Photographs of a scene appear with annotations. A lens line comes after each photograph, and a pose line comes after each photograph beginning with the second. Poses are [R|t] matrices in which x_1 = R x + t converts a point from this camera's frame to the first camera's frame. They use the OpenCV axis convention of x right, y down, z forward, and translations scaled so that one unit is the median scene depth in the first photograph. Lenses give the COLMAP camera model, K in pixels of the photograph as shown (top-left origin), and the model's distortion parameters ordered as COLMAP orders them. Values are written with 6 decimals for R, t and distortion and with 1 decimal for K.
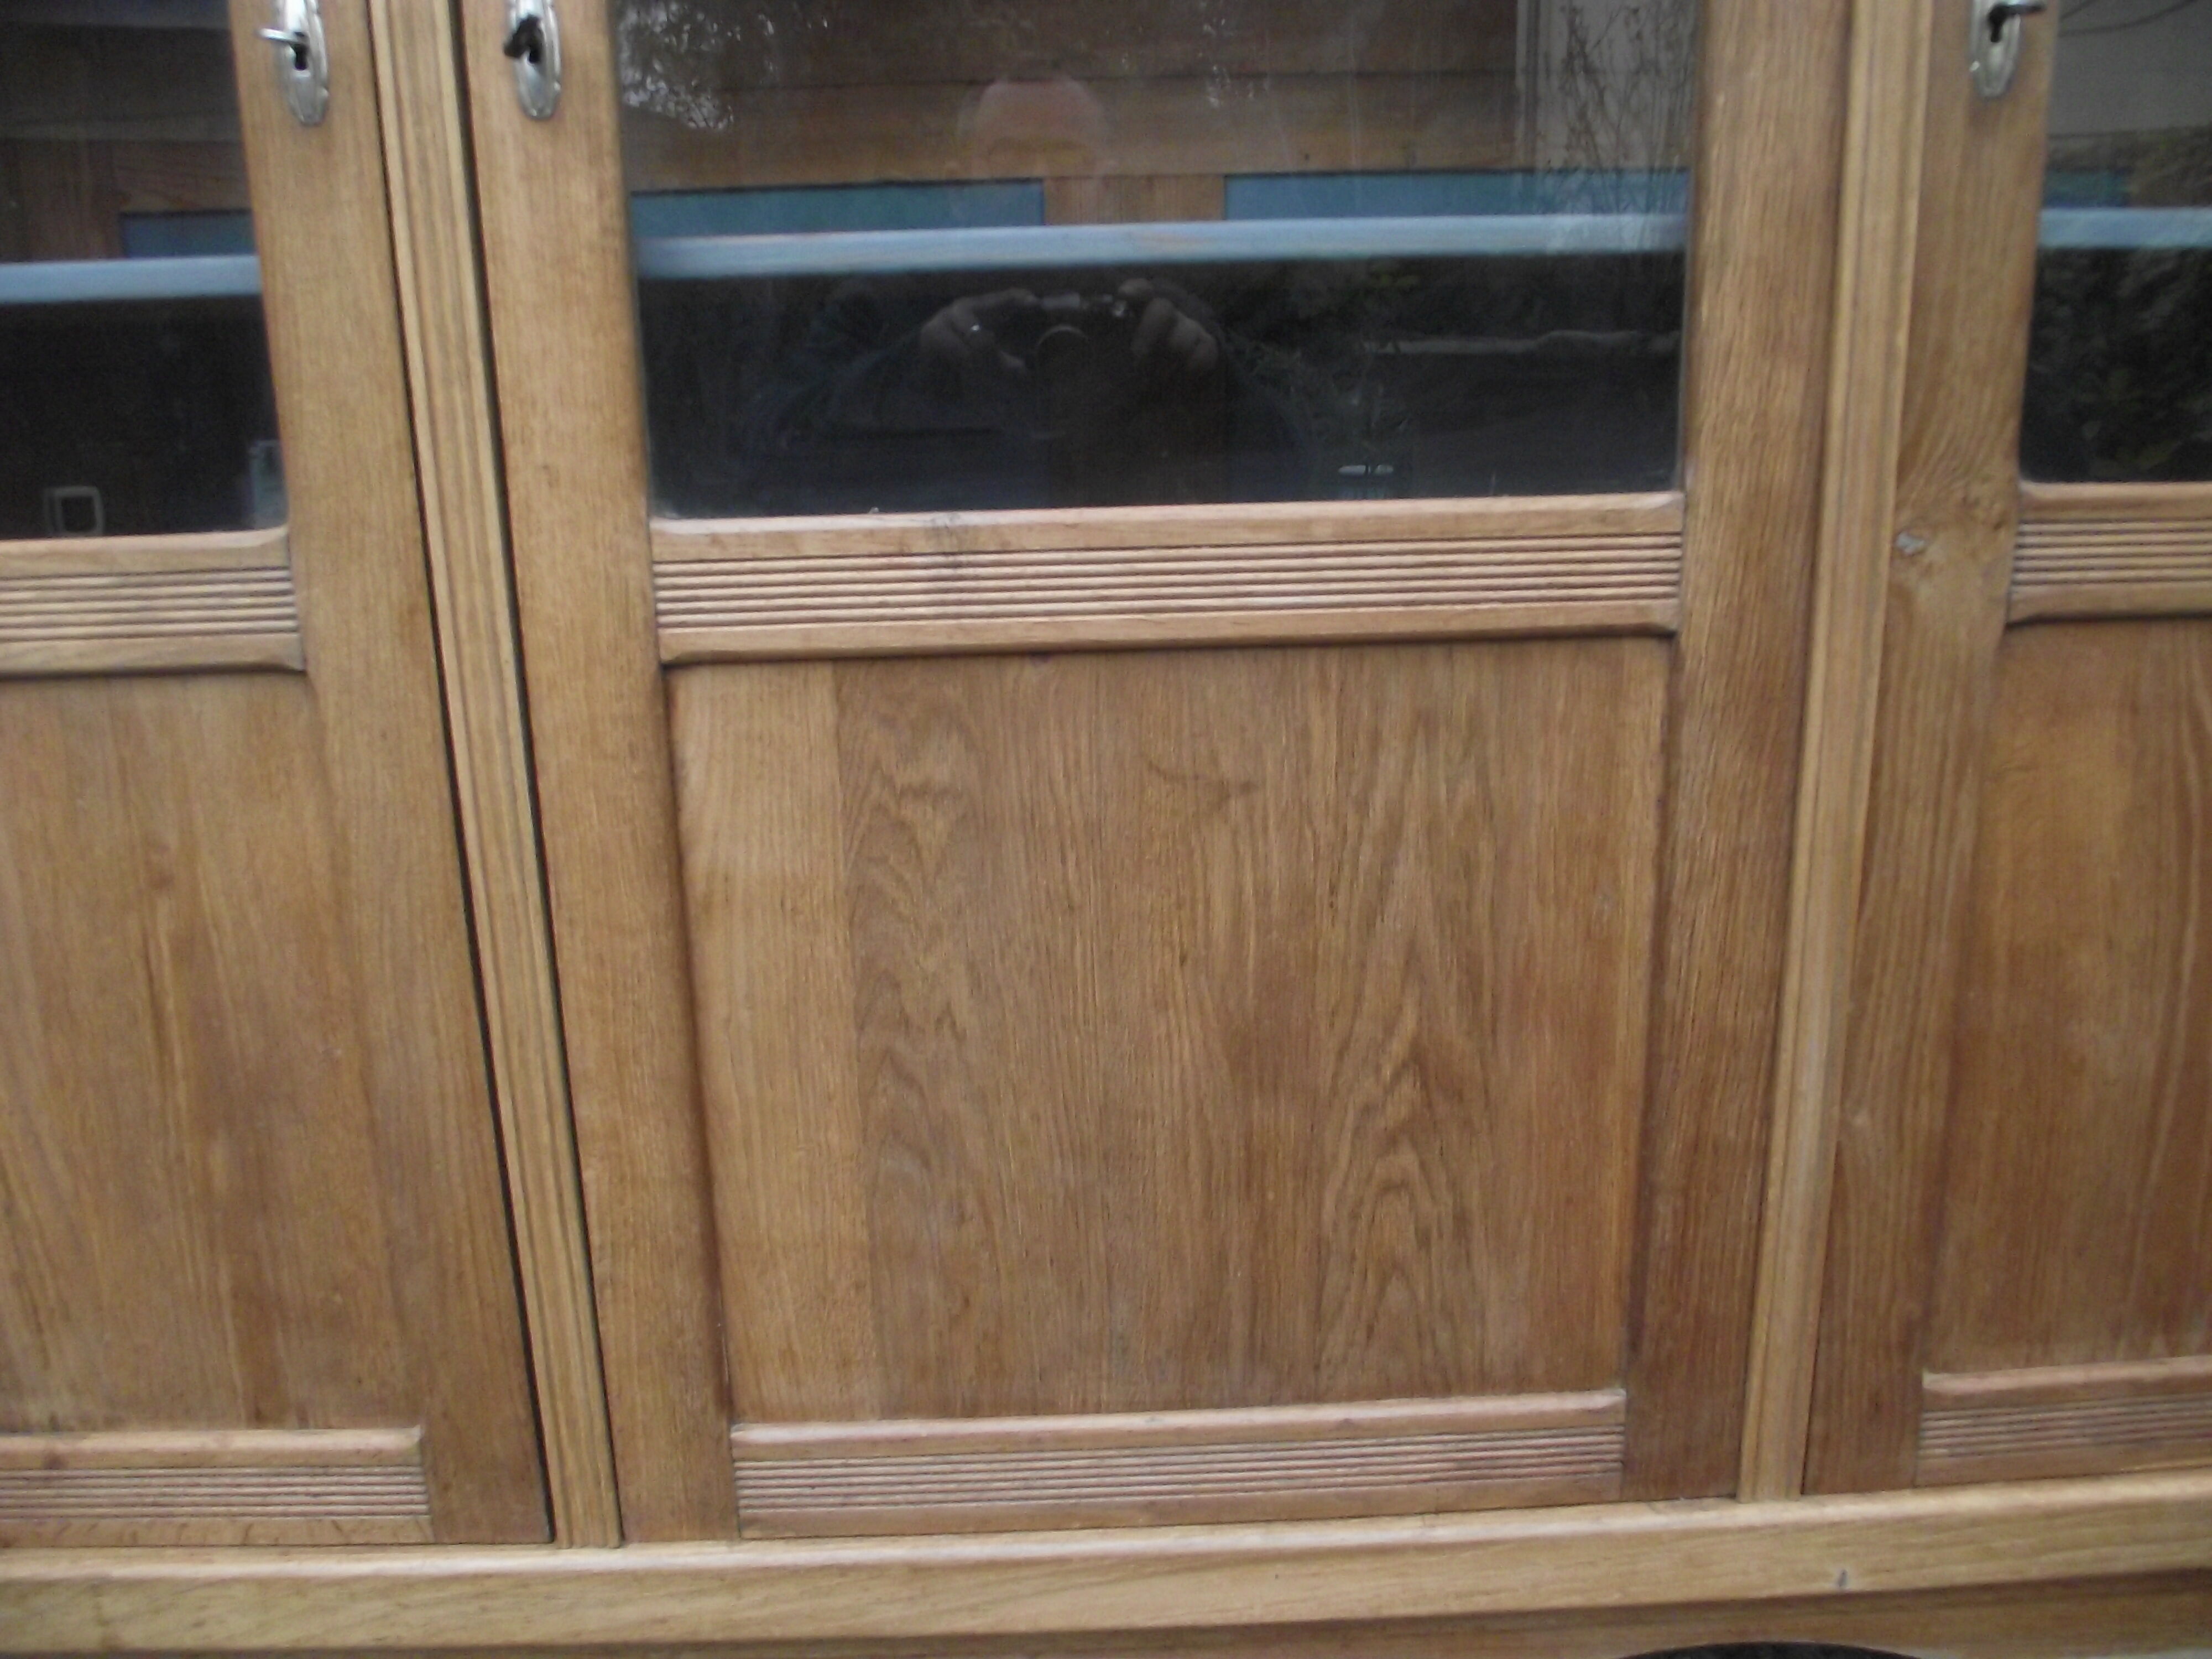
lens RADIAL K [[1744.6, 0, 1104.9], [0, 1744.6, 812.0], [0, 0, 1]] dist [-0.086344, 0.051475]
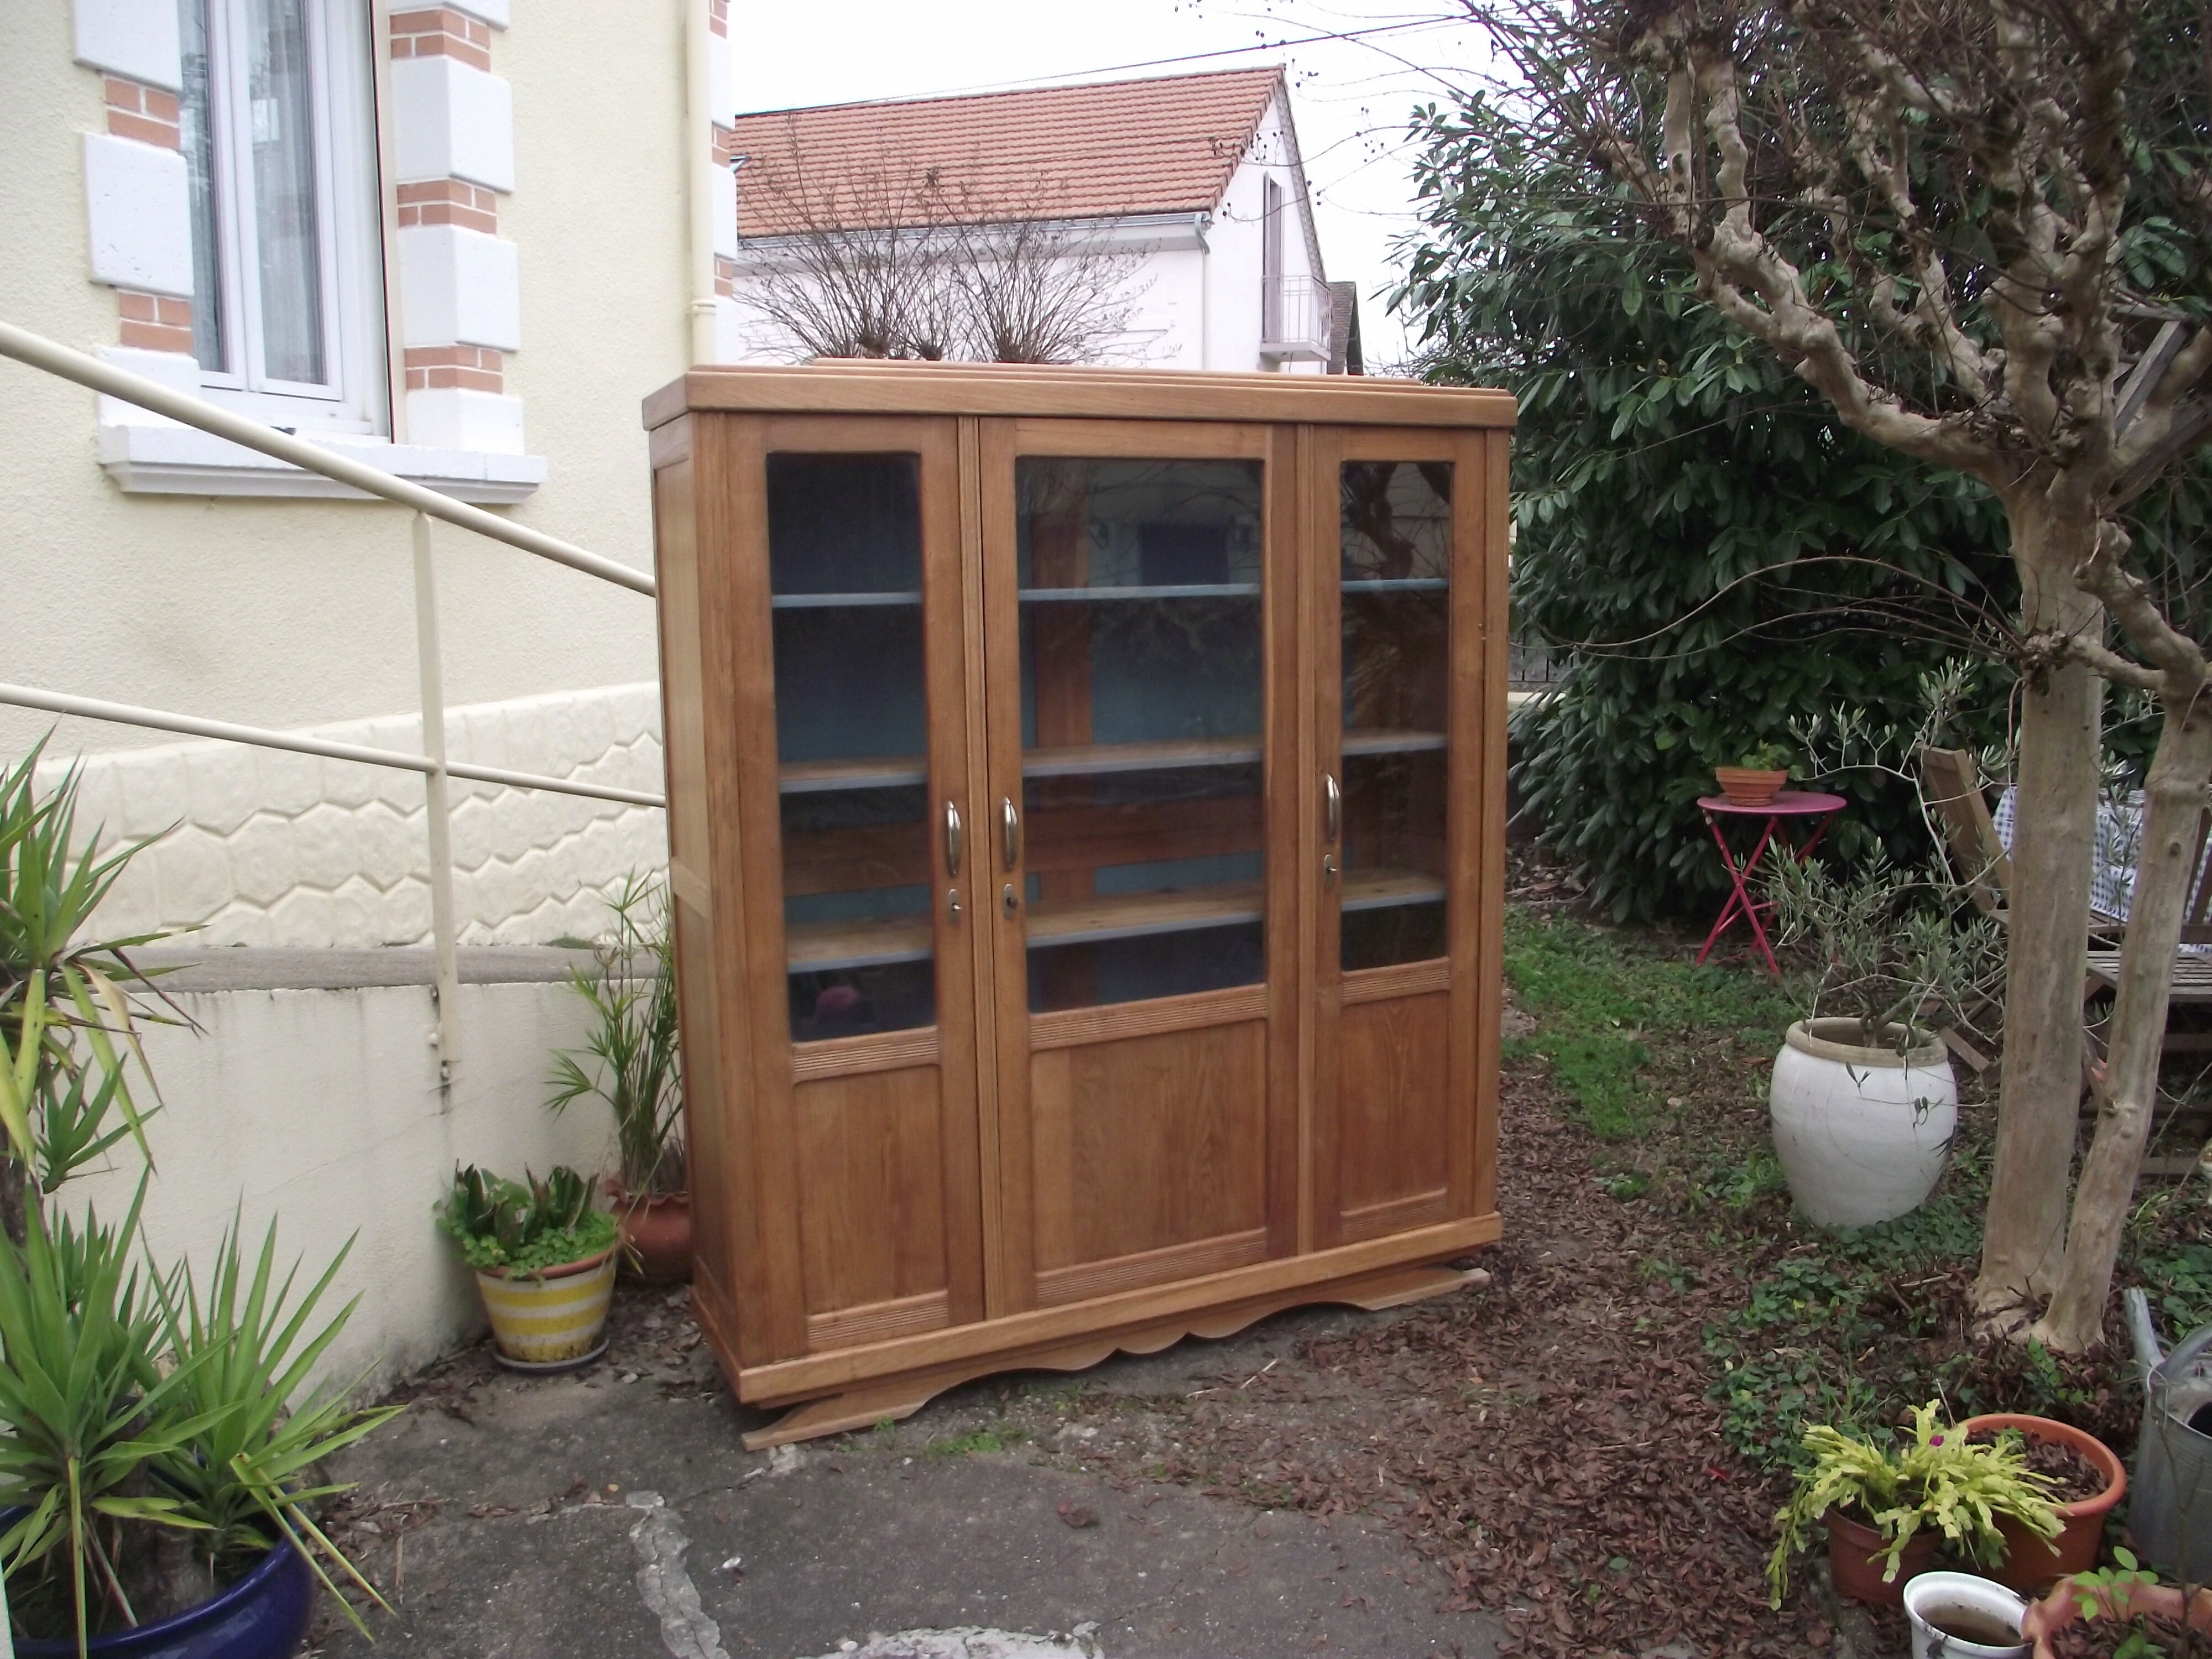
lens RADIAL K [[1744.6, 0, 1104.9], [0, 1744.6, 812.0], [0, 0, 1]] dist [-0.086344, 0.051475]
pose [[0.916601, -0.046815, 0.397052, -1.452110], [0.095120, 0.990139, -0.102842, -0.182791], [-0.388322, 0.132032, 0.912016, -2.357531]]
